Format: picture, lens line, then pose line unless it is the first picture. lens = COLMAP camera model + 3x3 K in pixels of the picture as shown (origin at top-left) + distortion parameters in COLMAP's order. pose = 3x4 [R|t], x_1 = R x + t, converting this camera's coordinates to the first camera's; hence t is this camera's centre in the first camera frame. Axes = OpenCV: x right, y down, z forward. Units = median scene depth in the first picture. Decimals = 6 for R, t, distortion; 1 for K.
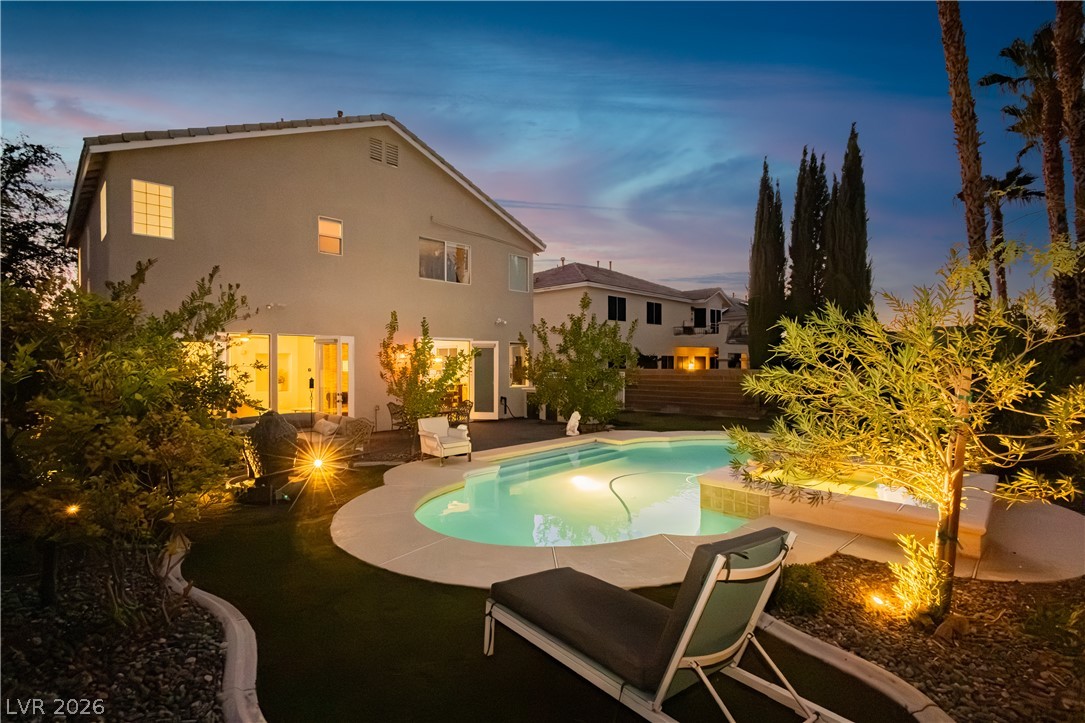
lens RADIAL K [[522.7, 0, 542.5], [0, 522.7, 361.5], [0, 0, 1]] dist [-0.002677, -0.000255]
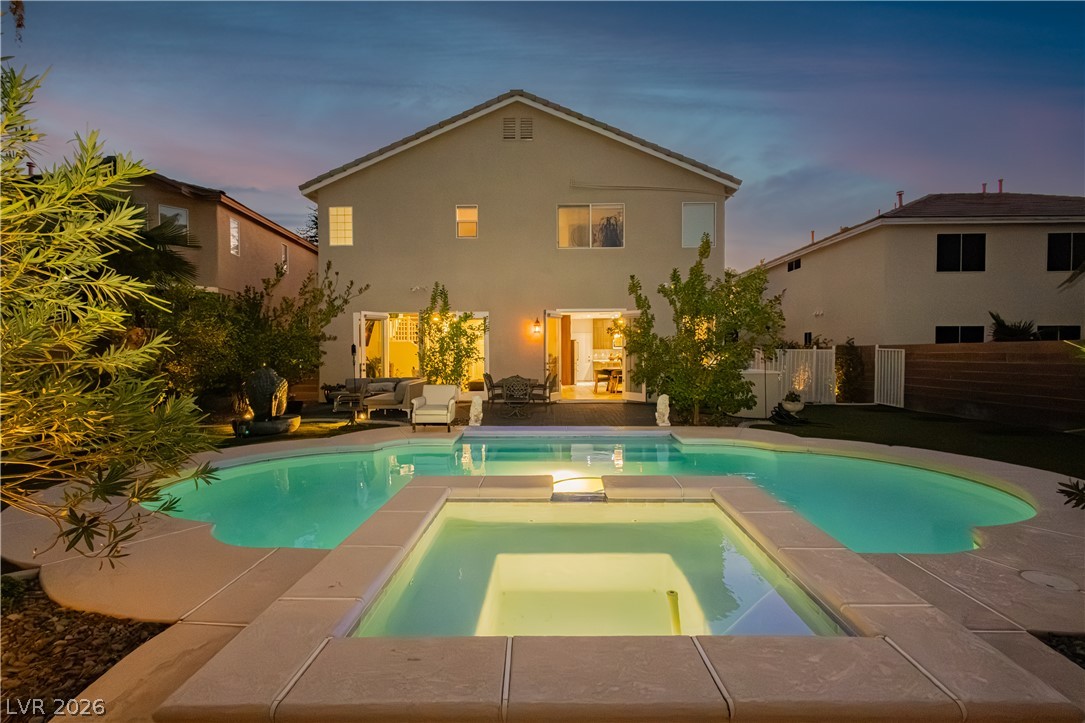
lens RADIAL K [[522.7, 0, 542.5], [0, 522.7, 361.5], [0, 0, 1]] dist [-0.002677, -0.000255]
pose [[0.676964, 0.017130, -0.735817, 0.464897], [0.003926, 0.999631, 0.026884, 0.022945], [0.736006, -0.021088, 0.676647, 0.328980]]
